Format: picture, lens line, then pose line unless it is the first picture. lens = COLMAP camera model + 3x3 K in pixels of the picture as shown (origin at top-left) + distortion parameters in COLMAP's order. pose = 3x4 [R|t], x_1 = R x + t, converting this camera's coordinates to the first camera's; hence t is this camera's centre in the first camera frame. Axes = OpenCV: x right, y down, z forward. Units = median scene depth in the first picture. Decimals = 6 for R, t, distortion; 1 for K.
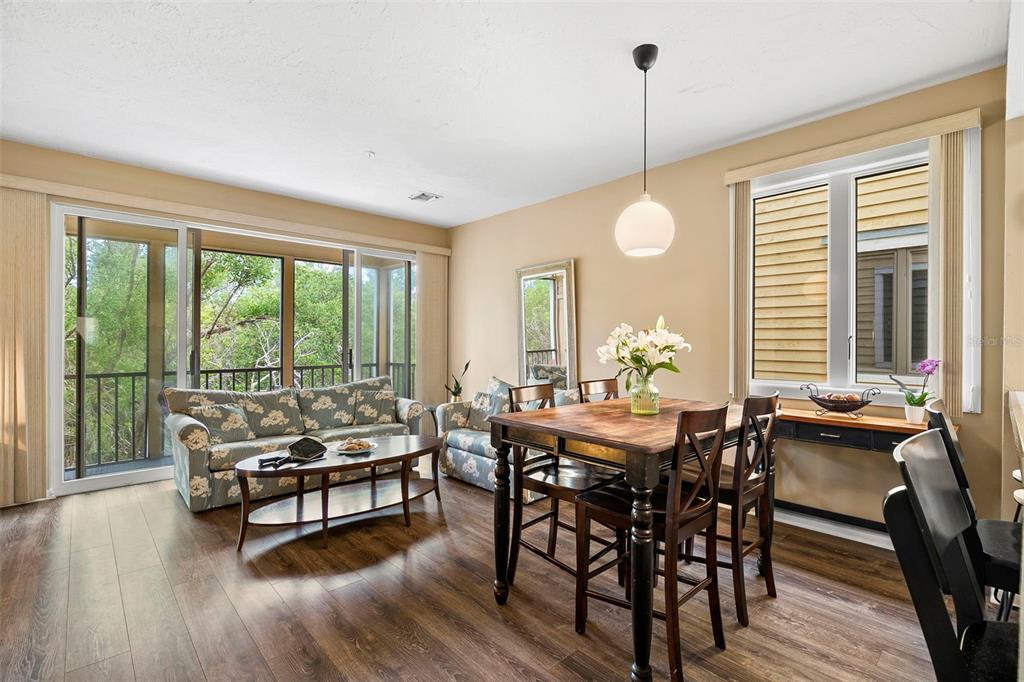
lens RADIAL K [[460.6, 0, 512.0], [0, 460.6, 341.0], [0, 0, 1]] dist [-0.017118, 0.006127]
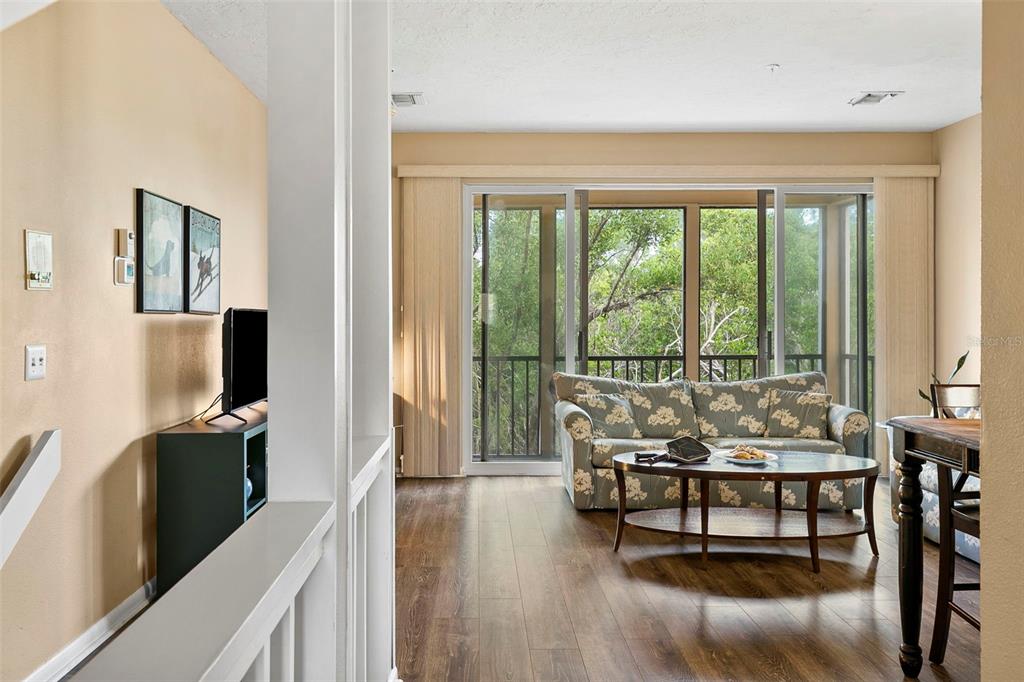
lens RADIAL K [[775.9, 0, 488.9], [0, 775.9, 316.7], [0, 0, 1]] dist [-0.002157, 0.000460]
pose [[0.734569, -0.005577, -0.678511, 0.182803], [0.002671, 0.999982, -0.005327, 0.000857], [0.678529, 0.002101, 0.734571, -0.207968]]
